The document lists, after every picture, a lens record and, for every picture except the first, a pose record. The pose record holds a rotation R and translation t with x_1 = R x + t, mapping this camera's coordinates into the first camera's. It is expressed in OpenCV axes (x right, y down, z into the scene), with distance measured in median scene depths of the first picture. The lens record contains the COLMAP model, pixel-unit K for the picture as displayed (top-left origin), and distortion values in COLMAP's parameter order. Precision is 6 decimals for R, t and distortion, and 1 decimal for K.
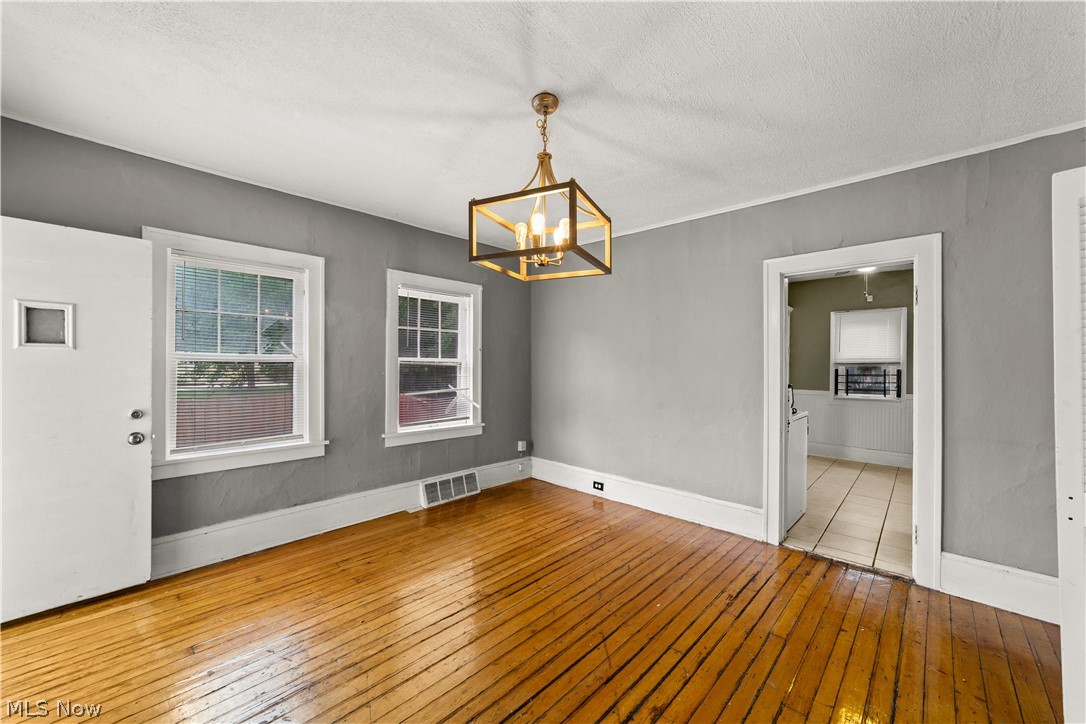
lens RADIAL K [[426.8, 0, 533.9], [0, 426.8, 368.2], [0, 0, 1]] dist [-0.006167, 0.000622]
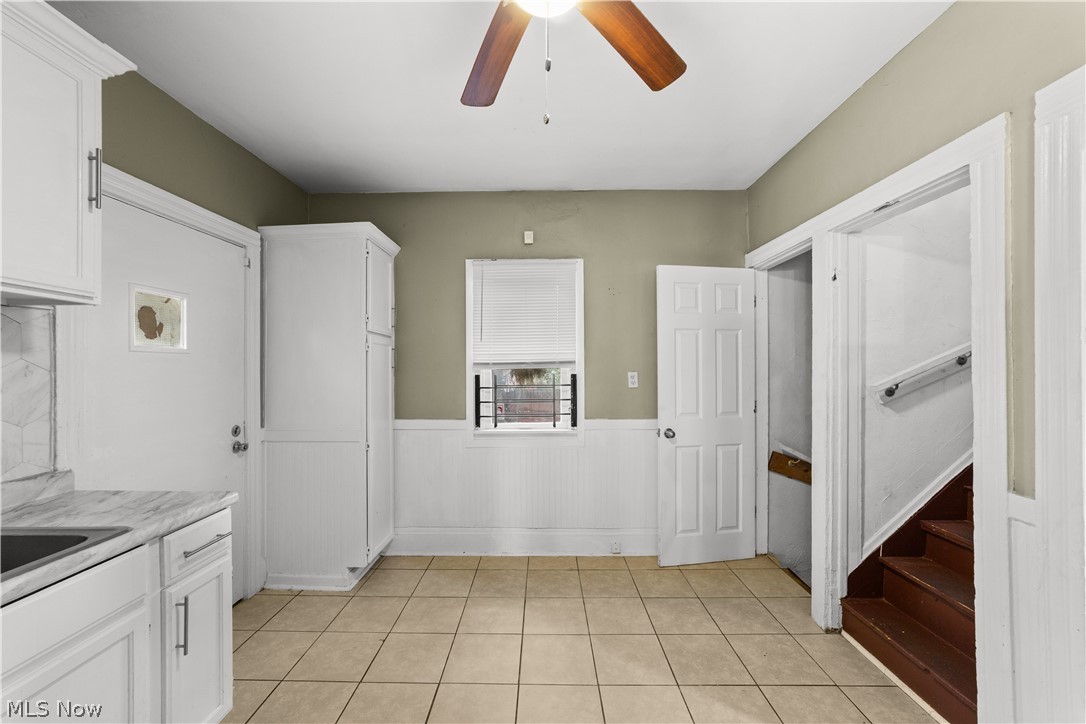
lens RADIAL K [[426.8, 0, 540.7], [0, 426.8, 365.4], [0, 0, 1]] dist [-0.006167, 0.000622]
pose [[0.726839, -0.006219, 0.686780, 0.431445], [0.013813, 0.999889, -0.005564, -0.005328], [-0.686669, 0.013531, 0.726844, 0.598848]]
